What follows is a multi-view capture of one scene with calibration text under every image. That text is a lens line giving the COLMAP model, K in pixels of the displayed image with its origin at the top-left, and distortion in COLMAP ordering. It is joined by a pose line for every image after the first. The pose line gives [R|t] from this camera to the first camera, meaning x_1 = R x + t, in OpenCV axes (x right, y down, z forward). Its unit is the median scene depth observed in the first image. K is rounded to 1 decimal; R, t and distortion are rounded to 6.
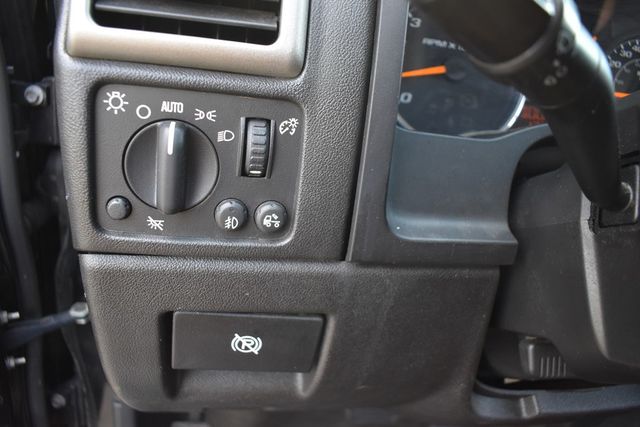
lens RADIAL K [[501.4, 0, 320.0], [0, 501.4, 213.5], [0, 0, 1]] dist [-0.089004, 0.003313]
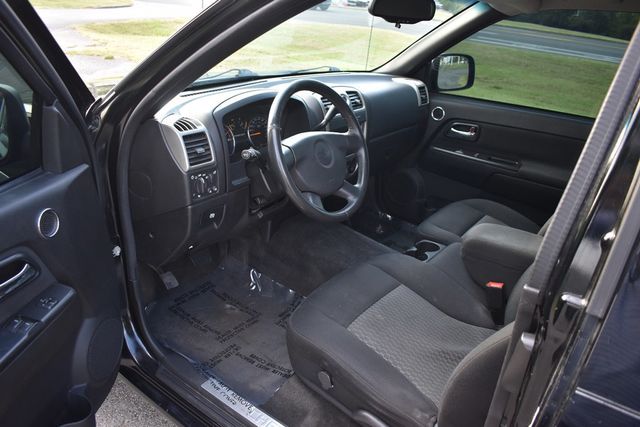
lens RADIAL K [[497.7, 0, 320.0], [0, 497.7, 213.5], [0, 0, 1]] dist [-0.094509, 0.008674]
pose [[0.733032, -0.339226, 0.589567, -2.422567], [0.266410, 0.940700, 0.210023, -0.543114], [-0.625851, 0.003113, 0.779936, -3.772491]]
